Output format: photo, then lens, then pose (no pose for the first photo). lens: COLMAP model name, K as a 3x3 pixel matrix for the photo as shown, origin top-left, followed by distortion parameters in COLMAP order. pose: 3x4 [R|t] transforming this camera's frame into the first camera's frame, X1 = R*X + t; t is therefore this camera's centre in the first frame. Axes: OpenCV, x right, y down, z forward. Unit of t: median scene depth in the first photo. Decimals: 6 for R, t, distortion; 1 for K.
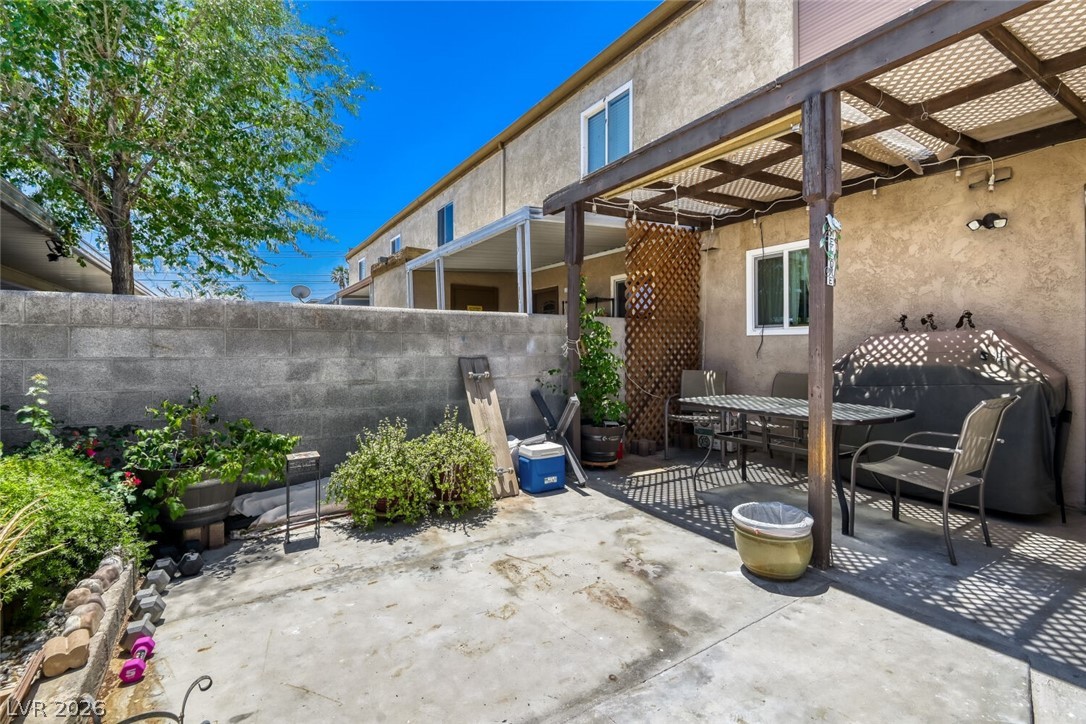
lens RADIAL K [[495.2, 0, 543.0], [0, 495.2, 362.0], [0, 0, 1]] dist [0.003220, -0.000444]
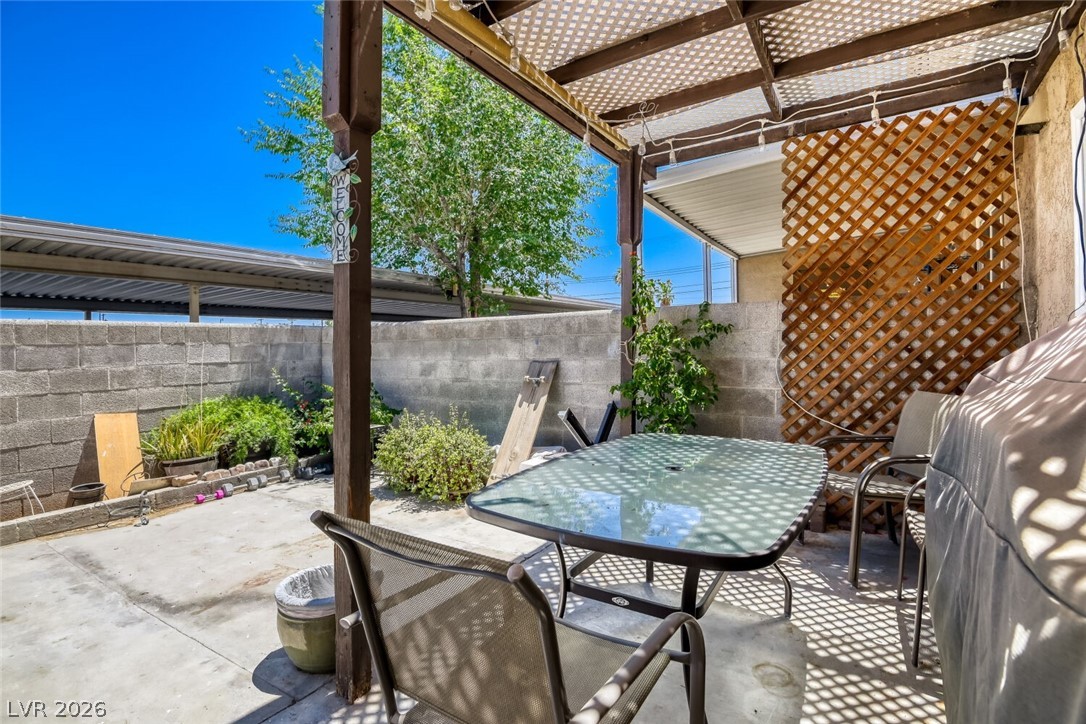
lens RADIAL K [[500.8, 0, 543.0], [0, 500.8, 362.0], [0, 0, 1]] dist [-0.030764, -0.000612]
pose [[0.431338, 0.027039, -0.901785, 0.772711], [-0.001080, 0.999566, 0.029454, -0.037298], [0.902190, -0.011731, 0.431180, 0.580277]]
